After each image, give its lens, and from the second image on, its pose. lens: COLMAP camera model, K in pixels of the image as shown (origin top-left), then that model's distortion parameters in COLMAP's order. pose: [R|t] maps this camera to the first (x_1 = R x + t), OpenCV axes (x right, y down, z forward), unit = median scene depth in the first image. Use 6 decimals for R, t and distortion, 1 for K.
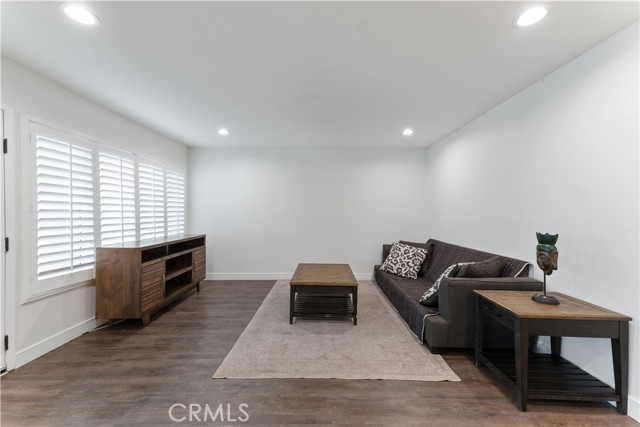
lens RADIAL K [[256.0, 0, 320.7], [0, 256.0, 214.8], [0, 0, 1]] dist [0.032184, 0.000195]
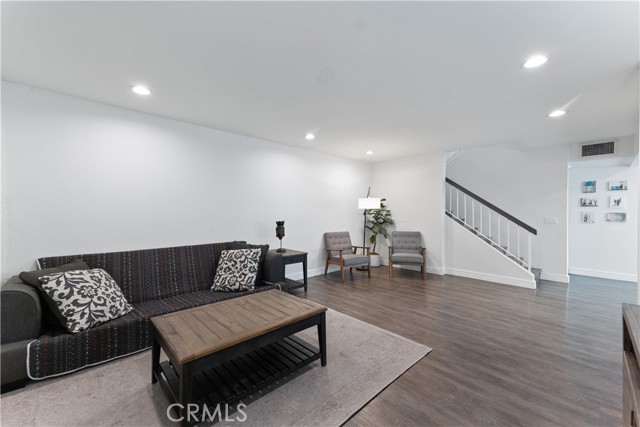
lens RADIAL K [[256.0, 0, 320.7], [0, 256.0, 214.8], [0, 0, 1]] dist [0.032184, 0.000195]
pose [[-0.687465, -0.010277, 0.726145, -0.722608], [0.005408, 0.999800, 0.019270, -0.016440], [-0.726198, 0.017175, -0.687272, 1.711774]]
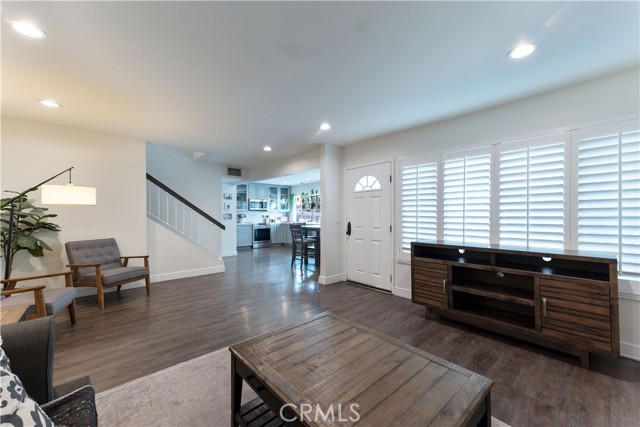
lens RADIAL K [[256.0, 0, 320.7], [0, 256.0, 214.8], [0, 0, 1]] dist [0.032184, 0.000195]
pose [[-0.743082, -0.002939, -0.669194, 0.399104], [-0.010263, 0.999923, 0.007004, 0.002390], [0.669121, 0.012072, -0.743055, 1.694996]]
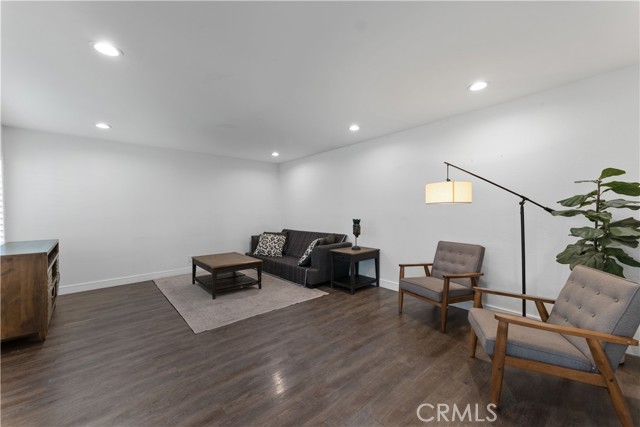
lens RADIAL K [[256.0, 0, 320.7], [0, 256.0, 214.8], [0, 0, 1]] dist [0.032184, 0.000195]
pose [[0.751082, -0.020692, 0.659885, -0.627665], [0.016991, 0.999784, 0.012011, 0.002136], [-0.659991, 0.002191, 0.751271, -0.345350]]
